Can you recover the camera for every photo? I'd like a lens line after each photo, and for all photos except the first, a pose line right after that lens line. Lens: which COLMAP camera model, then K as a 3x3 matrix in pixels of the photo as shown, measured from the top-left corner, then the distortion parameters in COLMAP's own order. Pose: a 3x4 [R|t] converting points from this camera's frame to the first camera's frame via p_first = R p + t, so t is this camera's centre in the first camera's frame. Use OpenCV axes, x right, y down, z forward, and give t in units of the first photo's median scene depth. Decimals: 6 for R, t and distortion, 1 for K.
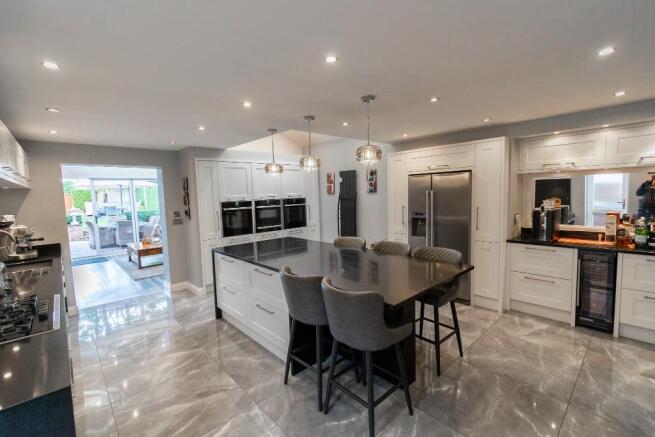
lens RADIAL K [[288.9, 0, 328.0], [0, 288.9, 214.4], [0, 0, 1]] dist [0.002297, 0.000008]
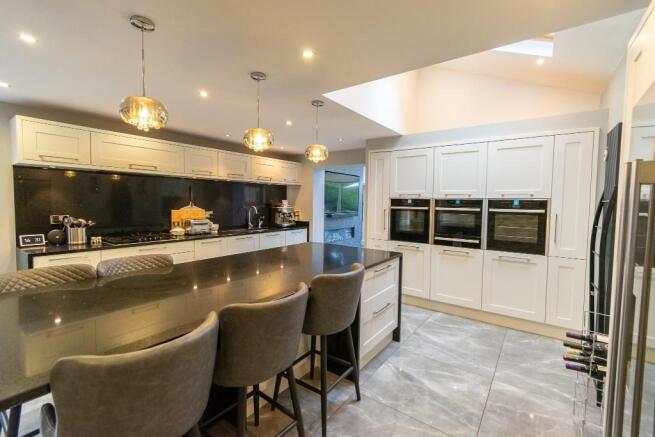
lens RADIAL K [[288.9, 0, 328.0], [0, 288.9, 214.4], [0, 0, 1]] dist [0.002297, 0.000008]
pose [[0.183935, 0.079688, -0.979703, 0.433278], [-0.095436, 0.993447, 0.062888, -0.031666], [0.978294, 0.081932, 0.190335, 0.652244]]
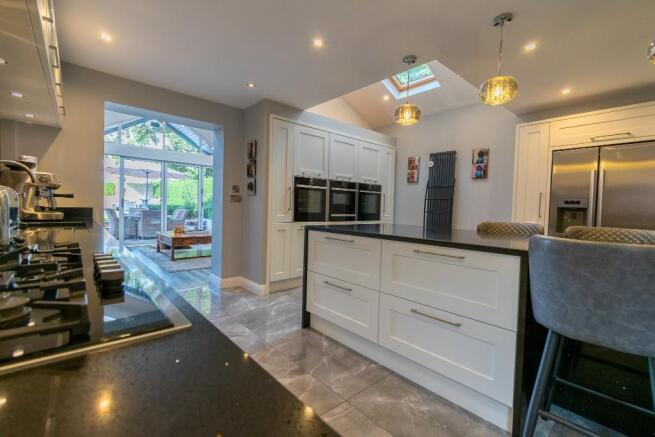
lens RADIAL K [[288.9, 0, 328.0], [0, 288.9, 214.4], [0, 0, 1]] dist [0.002297, 0.000008]
pose [[0.997795, 0.060842, -0.026539, -0.250488], [-0.062118, 0.996803, -0.050251, 0.093271], [0.023396, 0.051788, 0.998384, 0.229406]]
